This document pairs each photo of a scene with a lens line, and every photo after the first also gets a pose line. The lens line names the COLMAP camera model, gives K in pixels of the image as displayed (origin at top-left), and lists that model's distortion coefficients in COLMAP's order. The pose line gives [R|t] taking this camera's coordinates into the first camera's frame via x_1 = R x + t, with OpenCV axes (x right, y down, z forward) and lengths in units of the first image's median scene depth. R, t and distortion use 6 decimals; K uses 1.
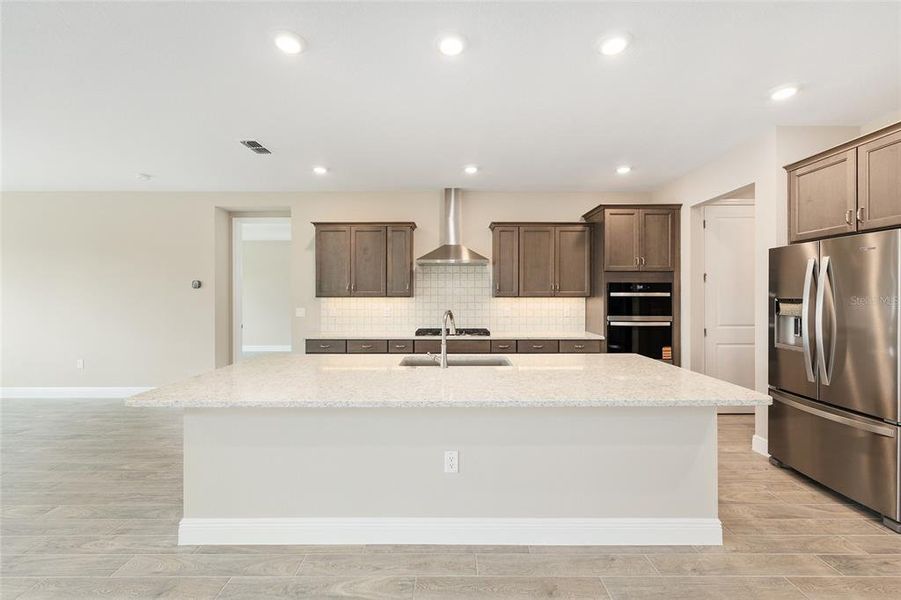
lens RADIAL K [[361.2, 0, 453.0], [0, 361.2, 297.0], [0, 0, 1]] dist [-0.001426, -0.000021]
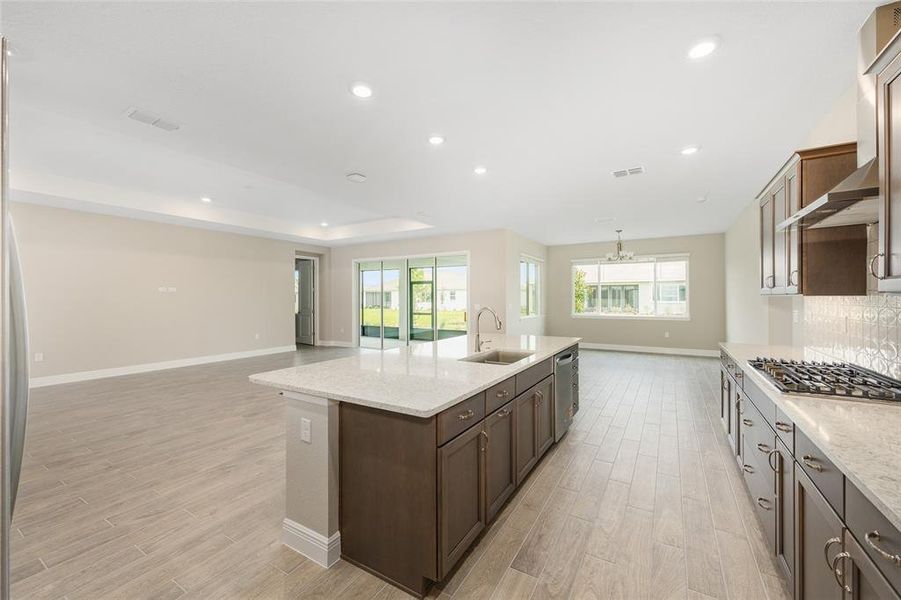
lens RADIAL K [[361.2, 0, 453.0], [0, 361.2, 297.0], [0, 0, 1]] dist [-0.001426, -0.000021]
pose [[-0.512570, 0.000805, -0.858645, 0.593930], [0.005342, 0.999983, -0.002251, 0.002821], [0.858629, -0.005740, -0.512566, 0.838997]]
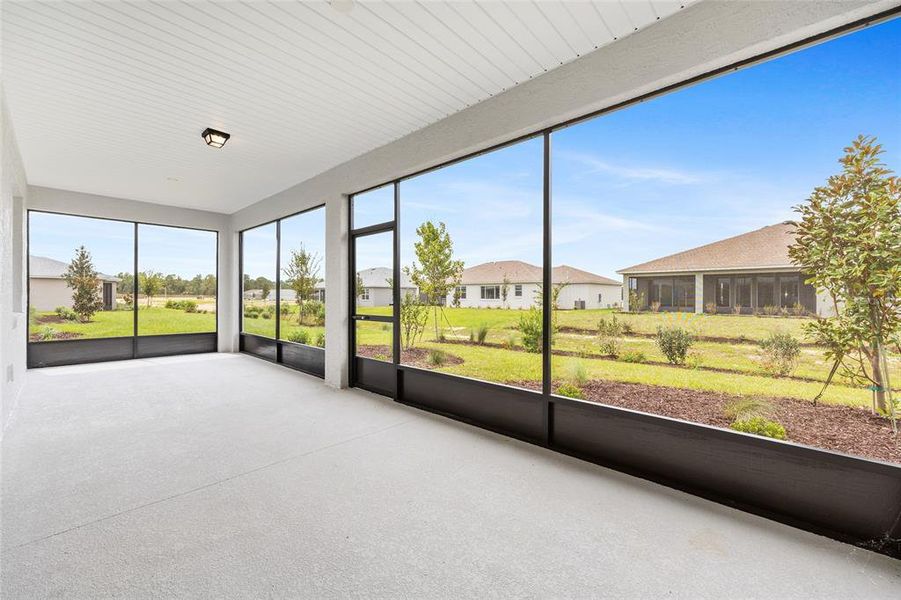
lens RADIAL K [[363.8, 0, 450.5], [0, 363.8, 300.0], [0, 0, 1]] dist [-0.002276, 0.000023]
pose [[-0.677062, 0.008050, -0.735882, -1.082579], [0.000207, 0.999942, 0.010748, 0.063986], [0.735926, 0.007125, -0.677025, 0.034405]]
